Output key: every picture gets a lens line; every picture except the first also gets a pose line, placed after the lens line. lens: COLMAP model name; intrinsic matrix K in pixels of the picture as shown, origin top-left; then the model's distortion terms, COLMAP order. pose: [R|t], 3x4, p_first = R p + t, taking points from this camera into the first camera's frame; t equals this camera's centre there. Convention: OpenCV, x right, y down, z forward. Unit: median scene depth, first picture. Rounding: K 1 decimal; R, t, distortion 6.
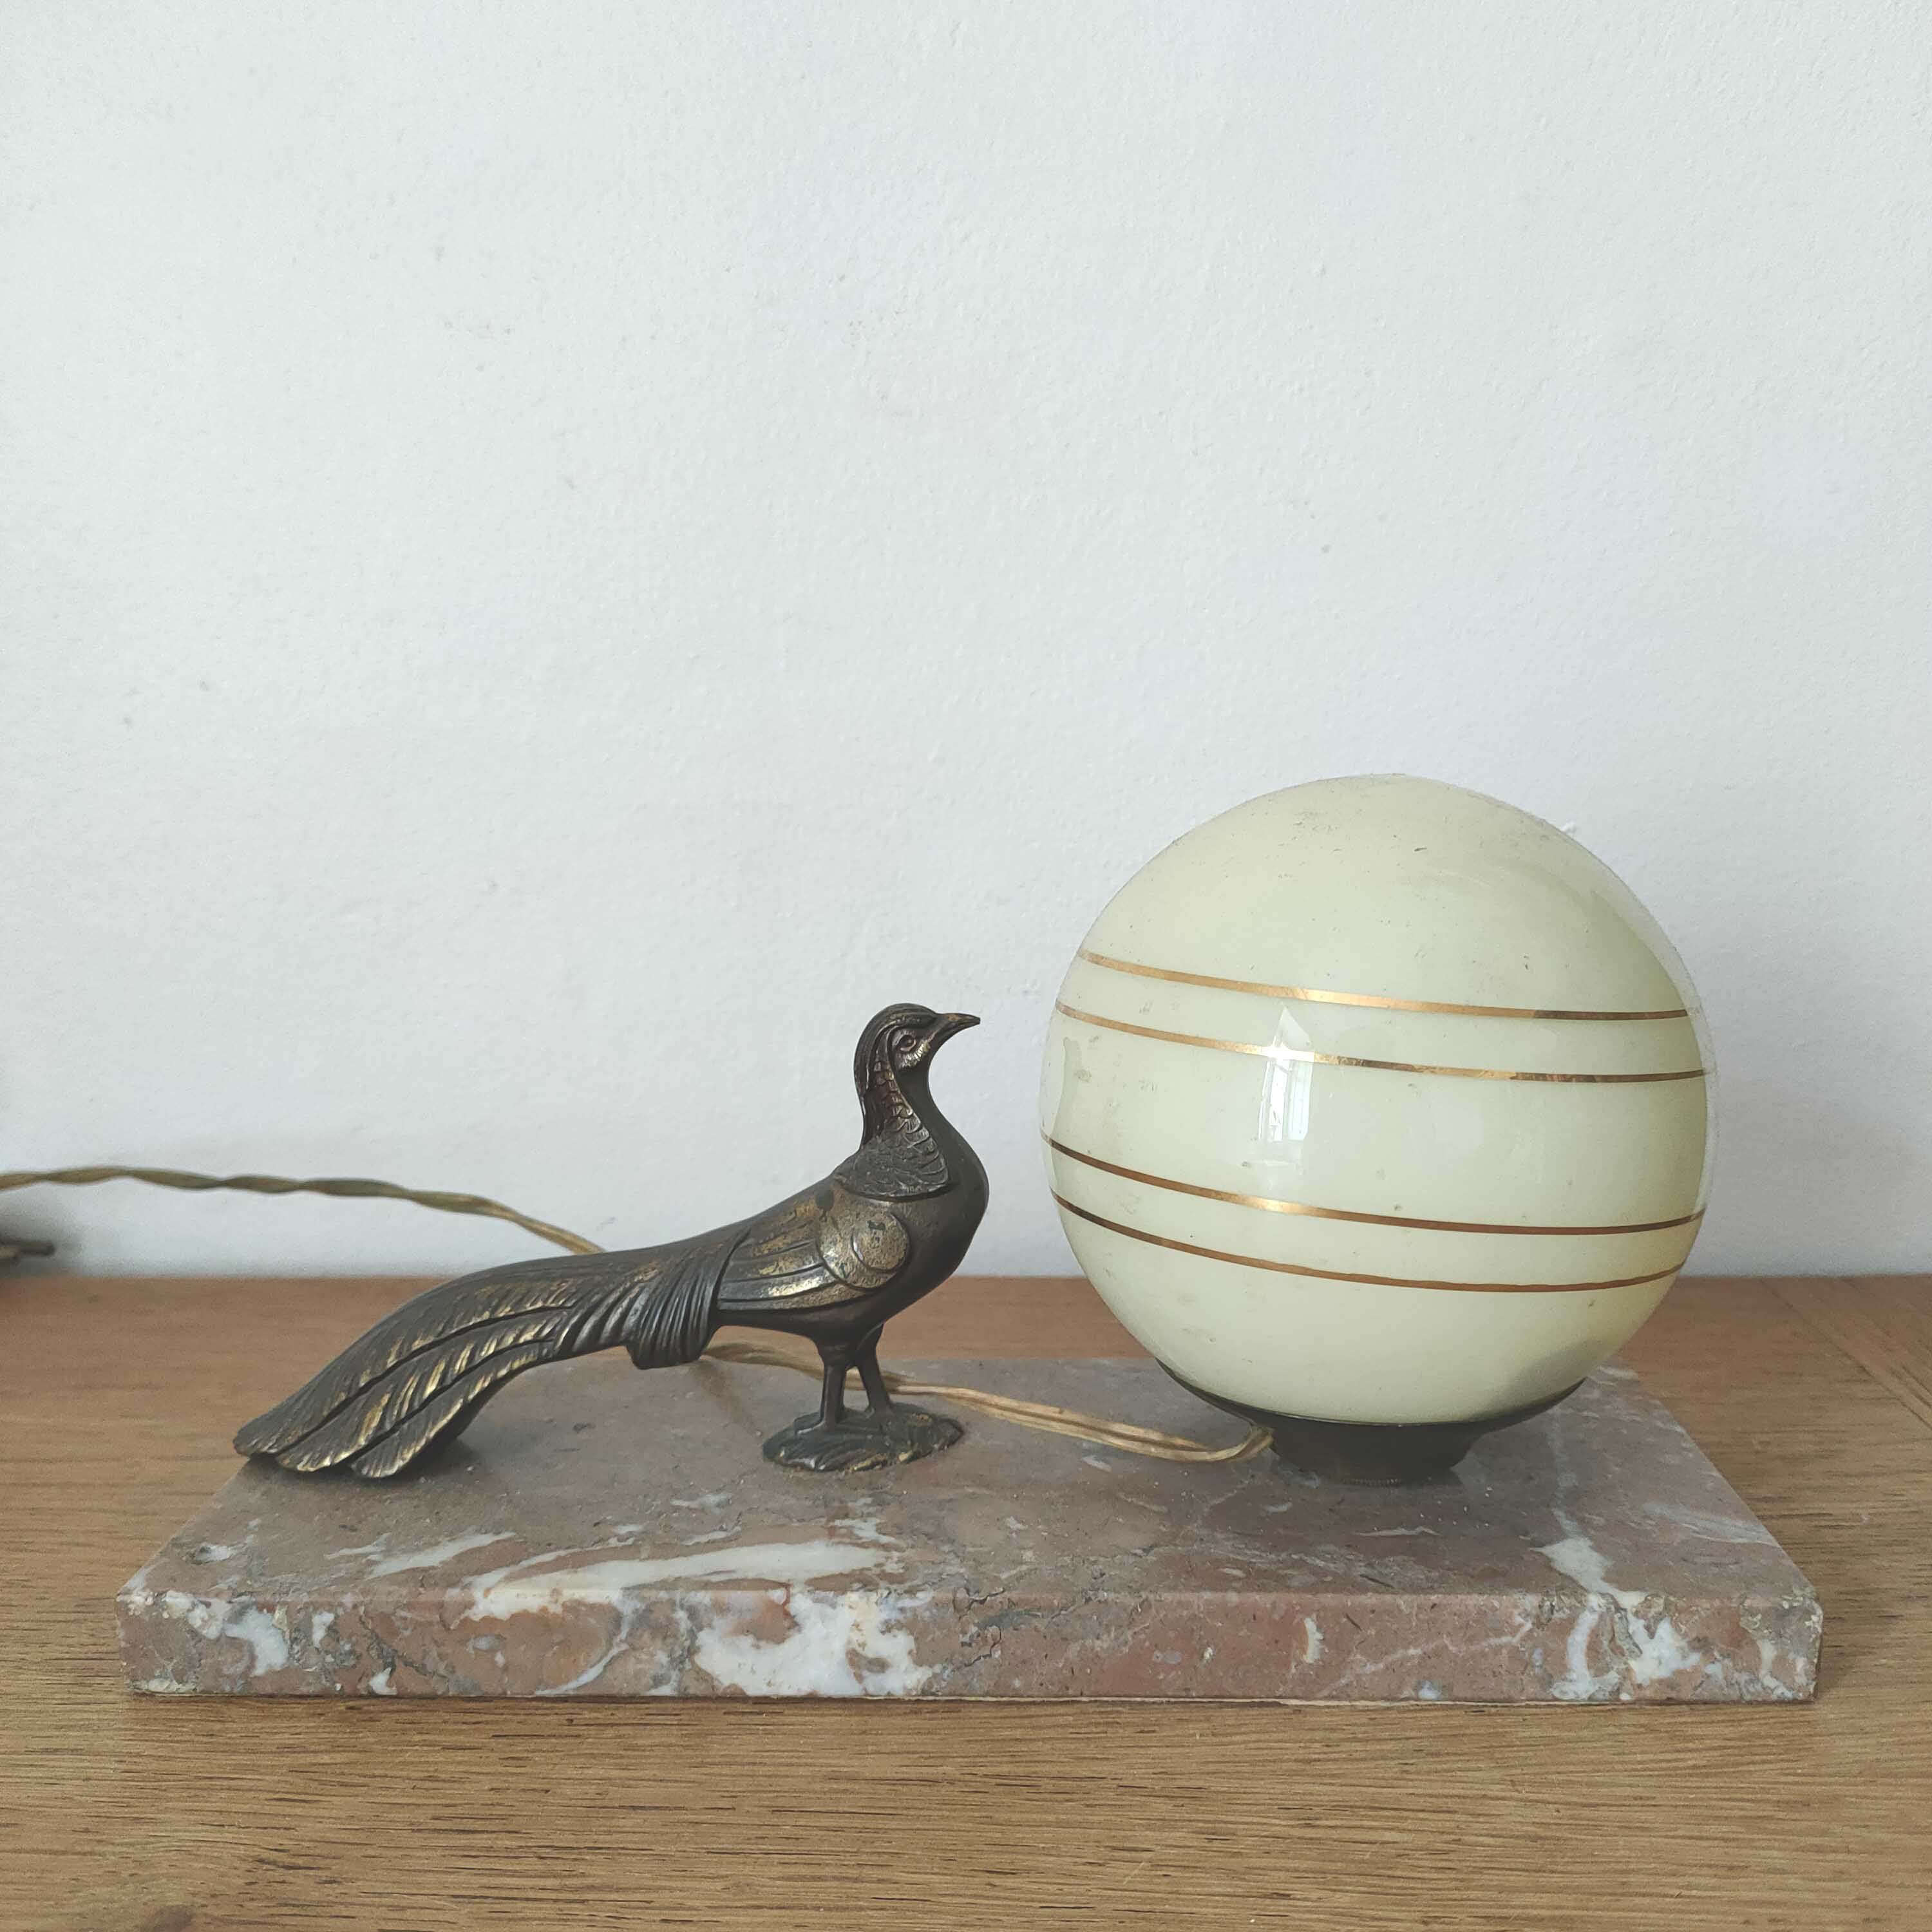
lens RADIAL K [[1838.3, 0, 975.0], [0, 1838.3, 972.2], [0, 0, 1]] dist [0.013220, -0.012717]
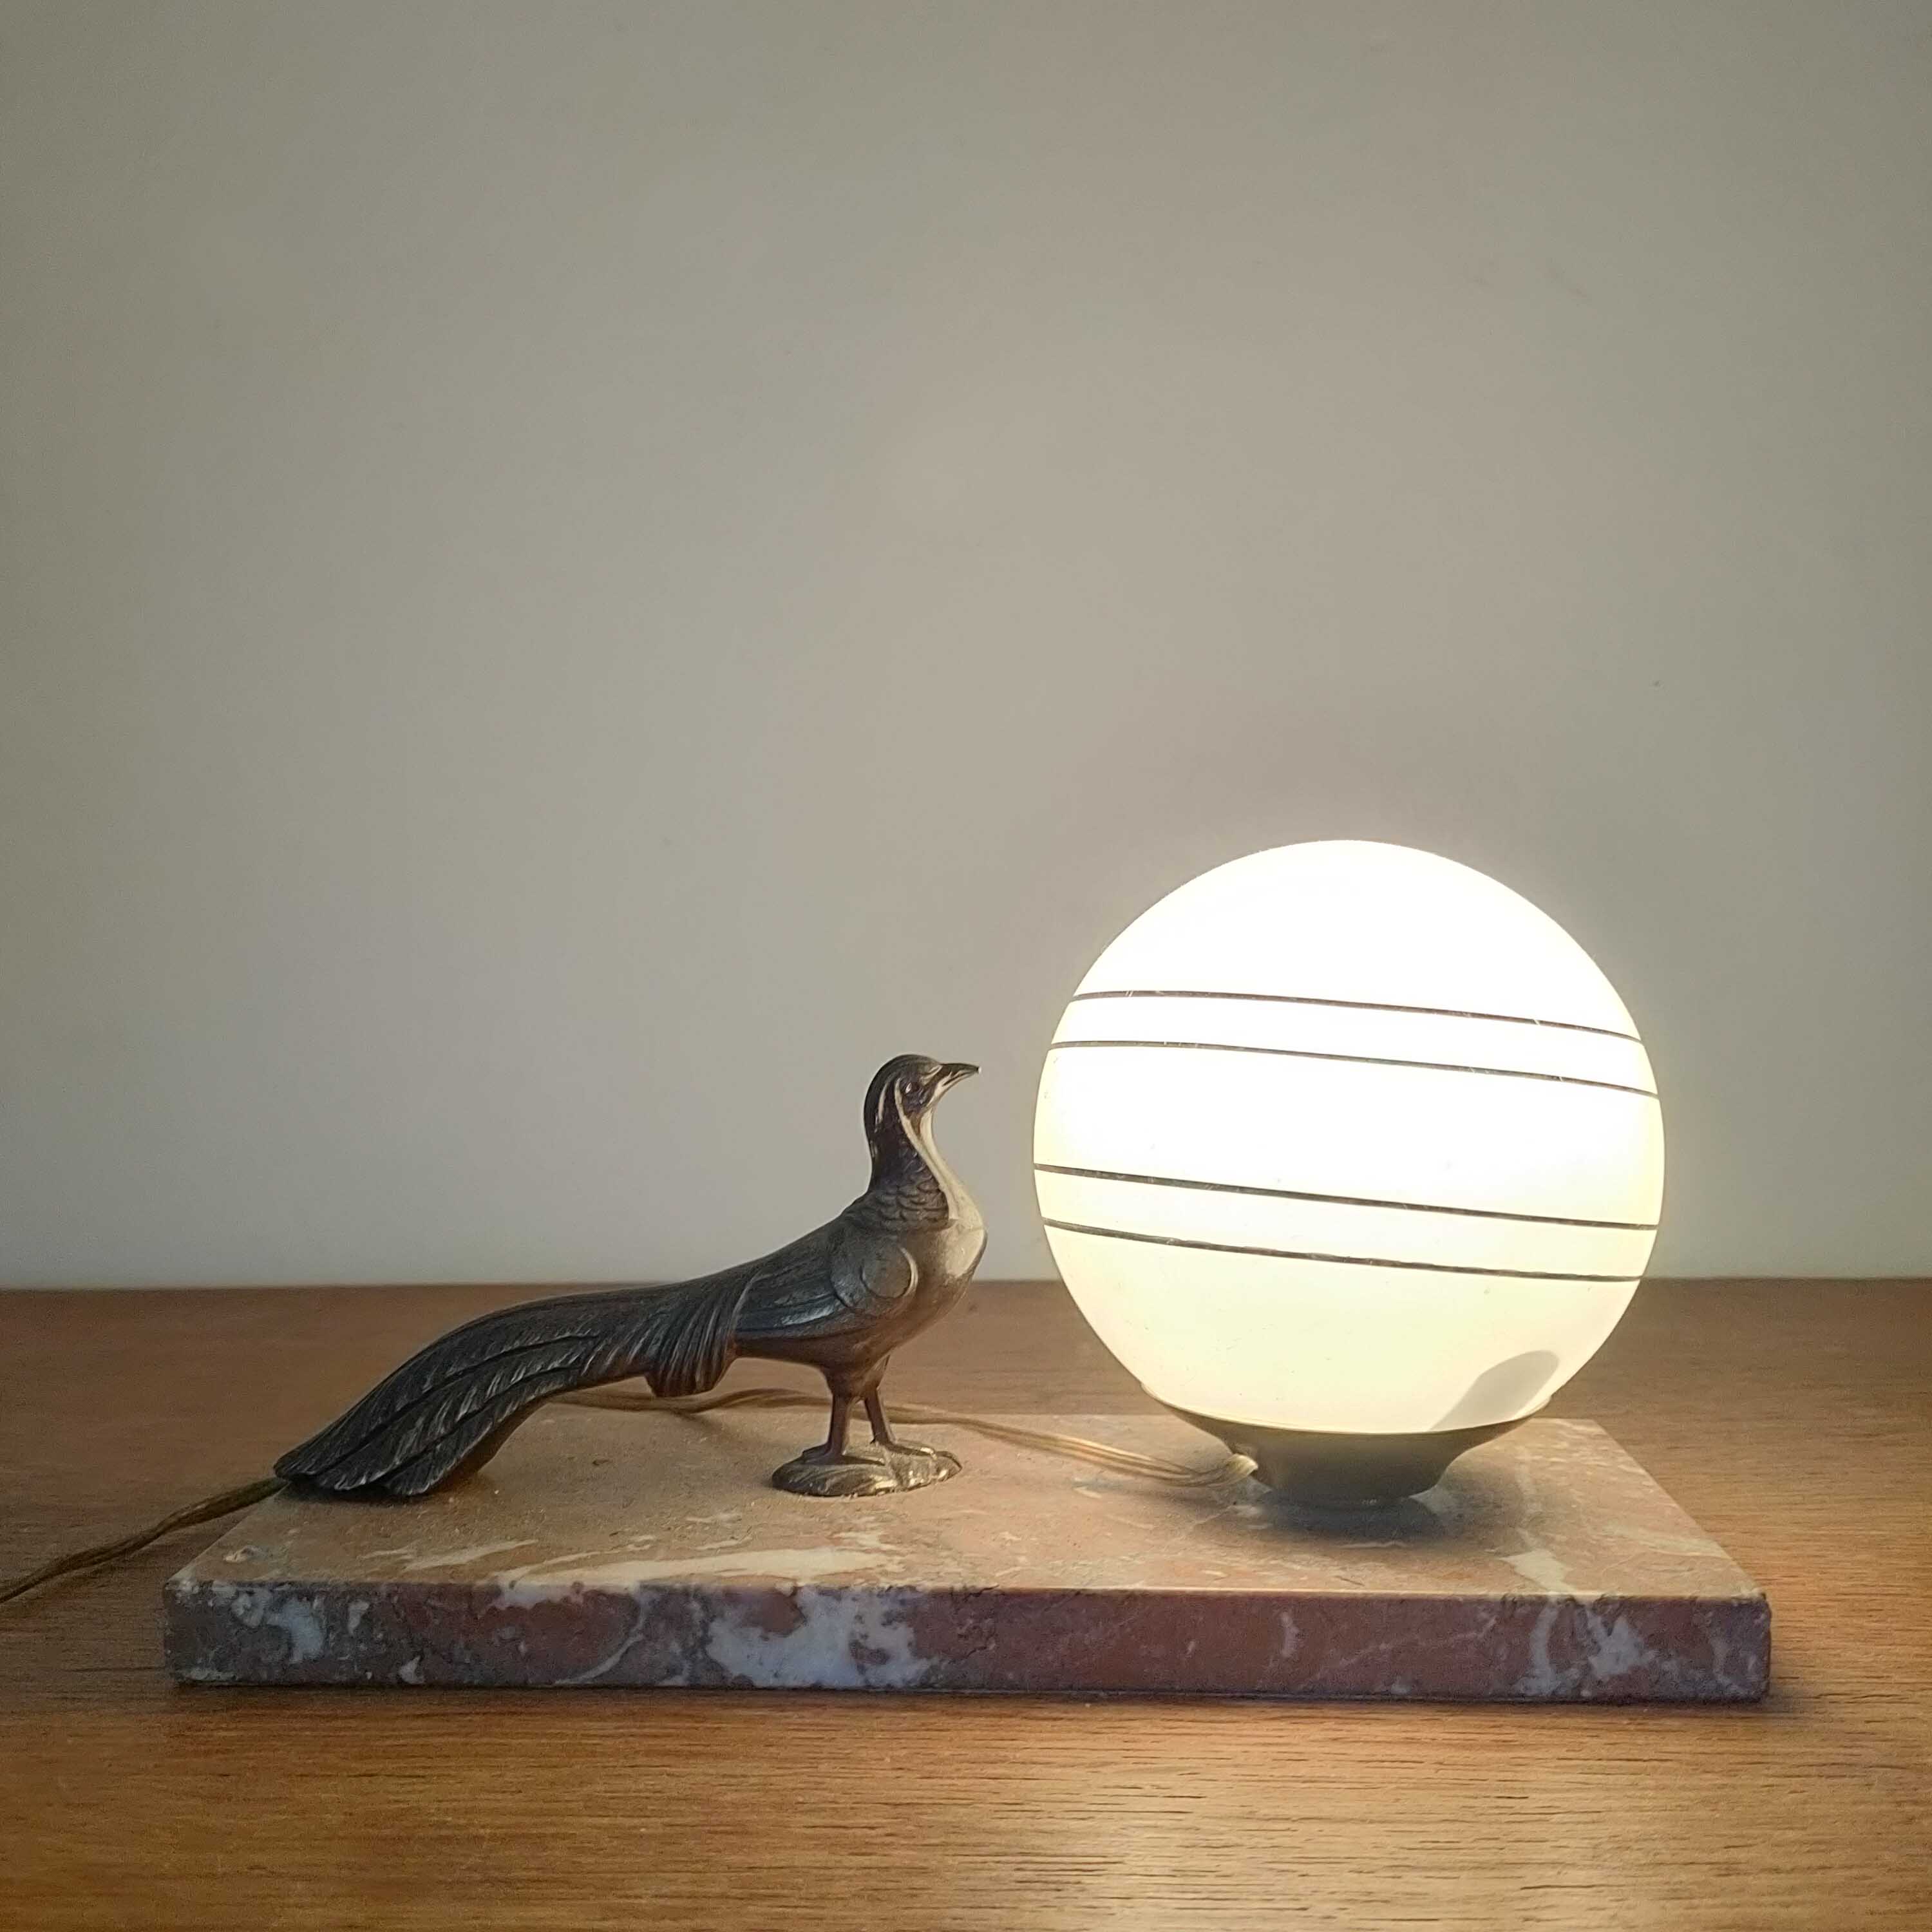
lens RADIAL K [[1825.0, 0, 966.0], [0, 1825.0, 966.0], [0, 0, 1]] dist [0.003149, 0.015116]
pose [[0.999918, 0.009137, -0.008960, 0.002973], [-0.010107, 0.993314, -0.114997, 0.100747], [0.007850, 0.115078, 0.993325, -0.088284]]
